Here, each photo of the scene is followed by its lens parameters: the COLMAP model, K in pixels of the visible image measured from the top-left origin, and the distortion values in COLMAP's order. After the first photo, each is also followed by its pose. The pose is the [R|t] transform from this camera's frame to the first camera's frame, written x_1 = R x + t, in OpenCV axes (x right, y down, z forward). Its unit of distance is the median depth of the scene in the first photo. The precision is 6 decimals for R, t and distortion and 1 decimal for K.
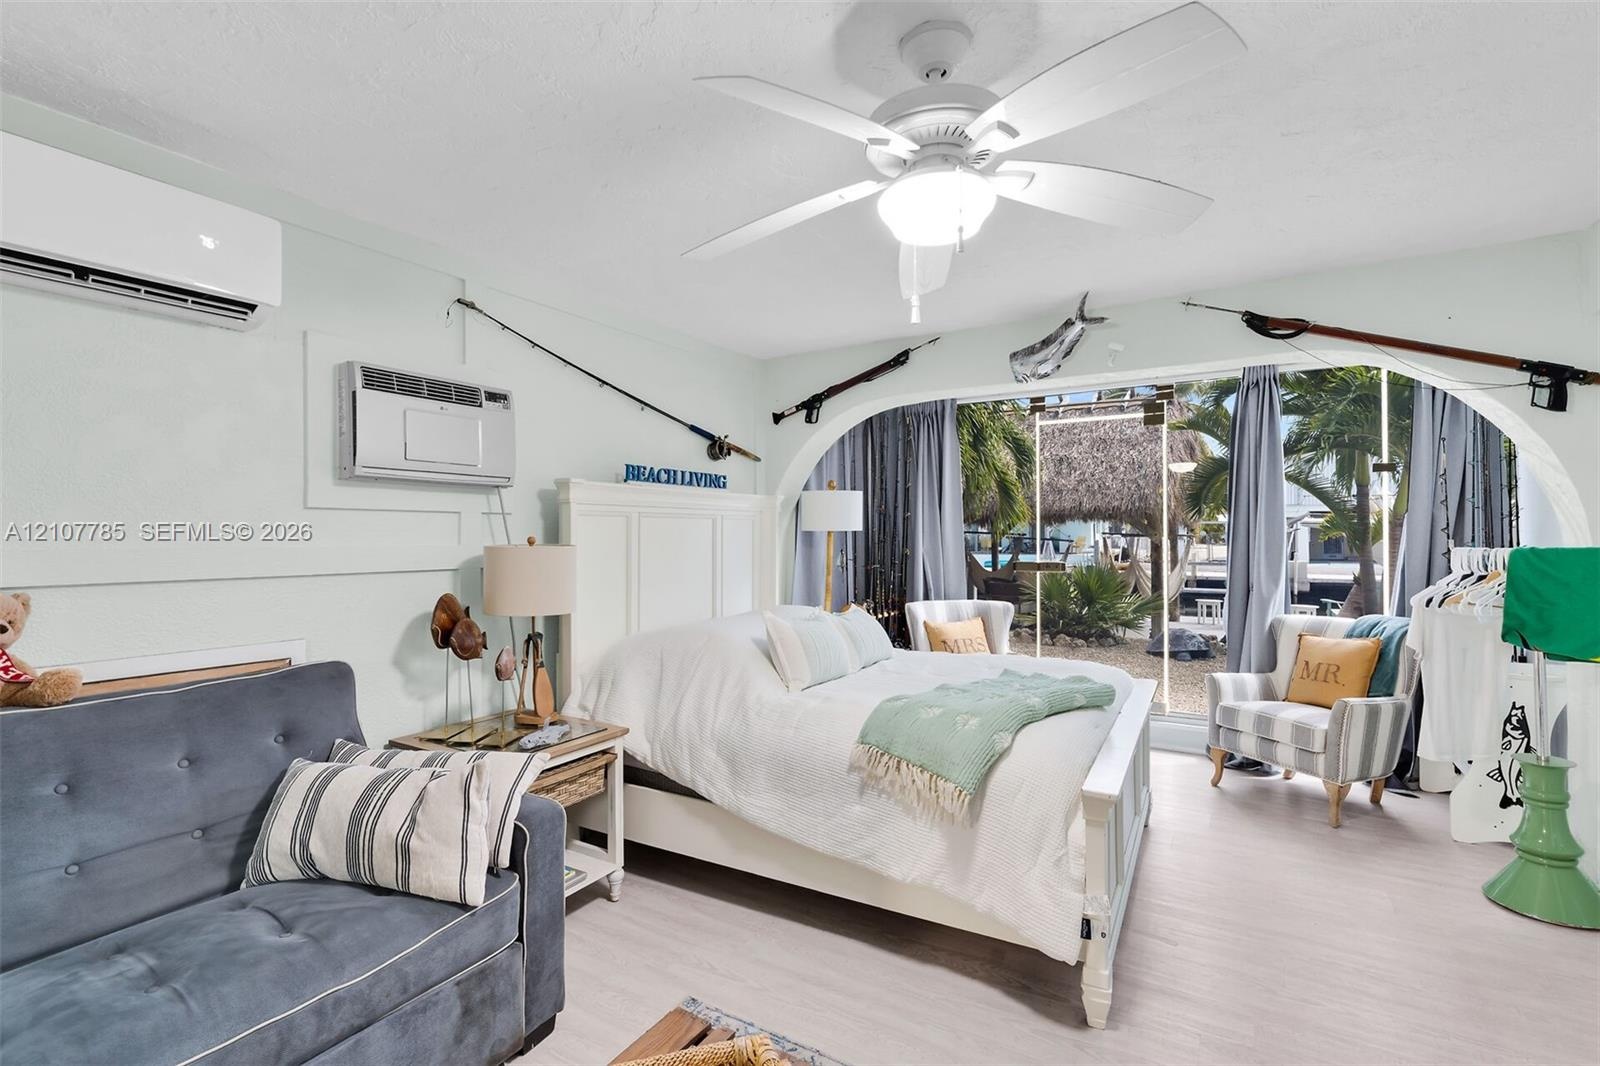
lens RADIAL K [[735.6, 0, 784.1], [0, 735.6, 525.3], [0, 0, 1]] dist [-0.017683, 0.007212]
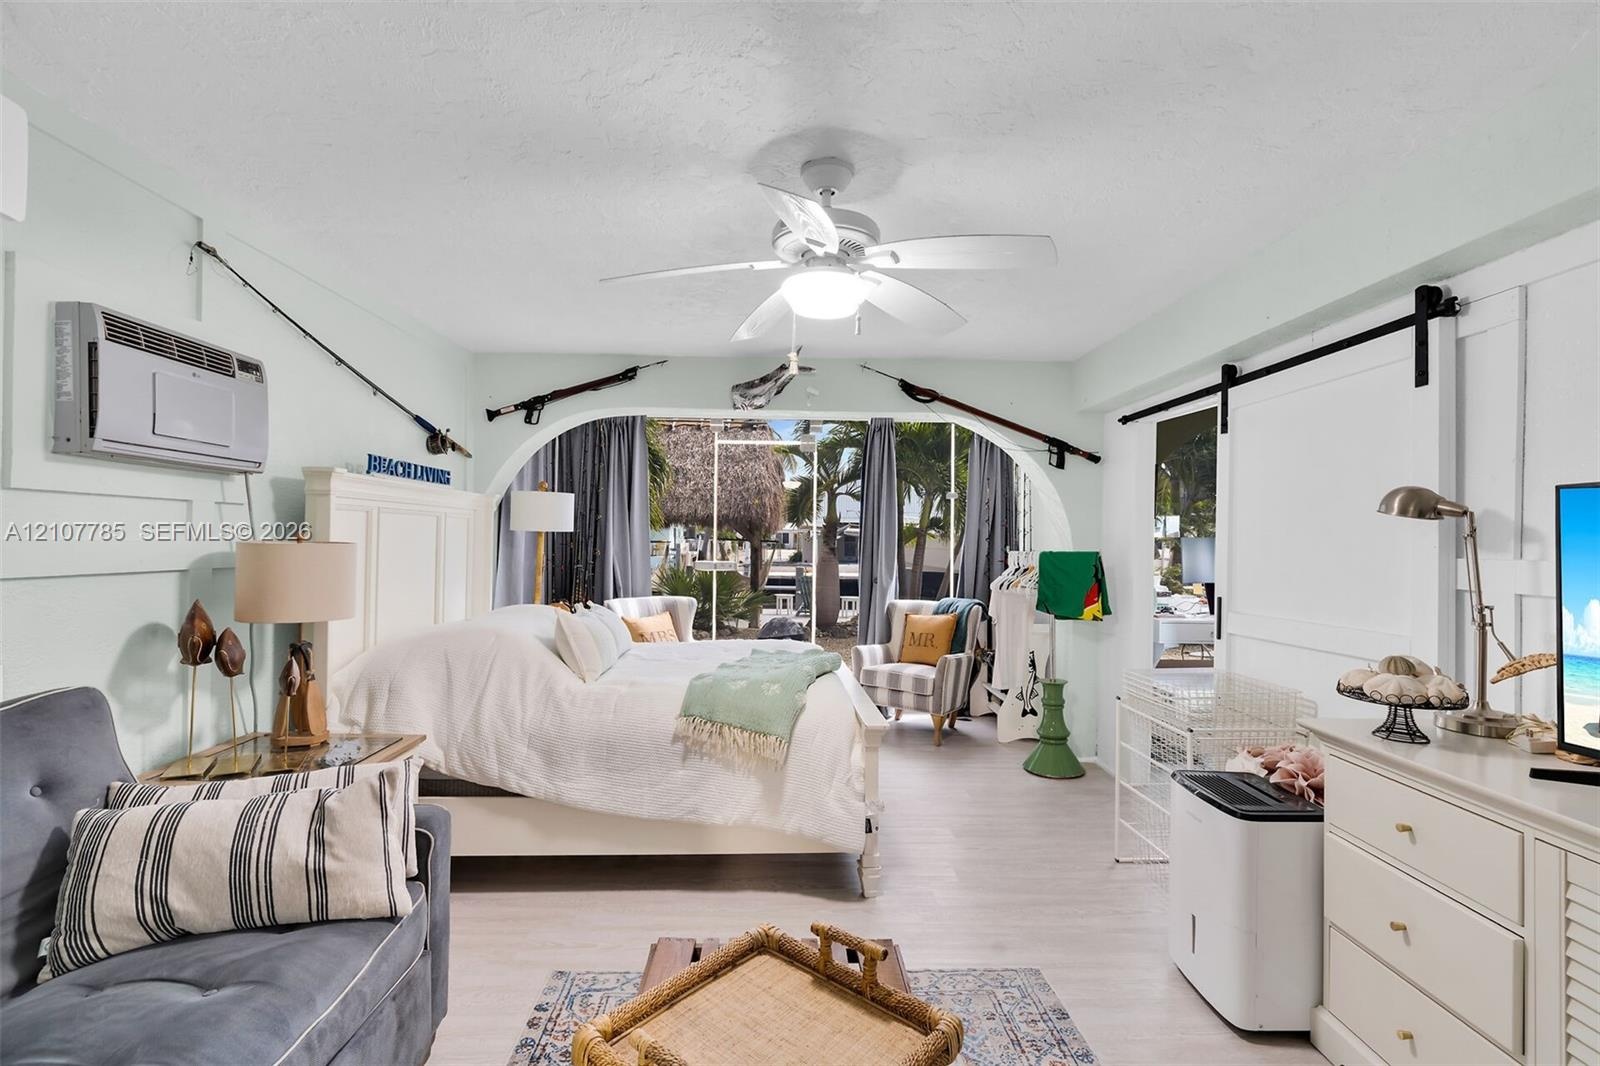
lens RADIAL K [[735.6, 0, 784.1], [0, 735.6, 525.3], [0, 0, 1]] dist [-0.017683, 0.007212]
pose [[0.838008, 0.025232, 0.545074, -0.325501], [-0.023661, 0.999671, -0.009900, 0.002152], [-0.545144, -0.004600, 0.838330, -0.046924]]
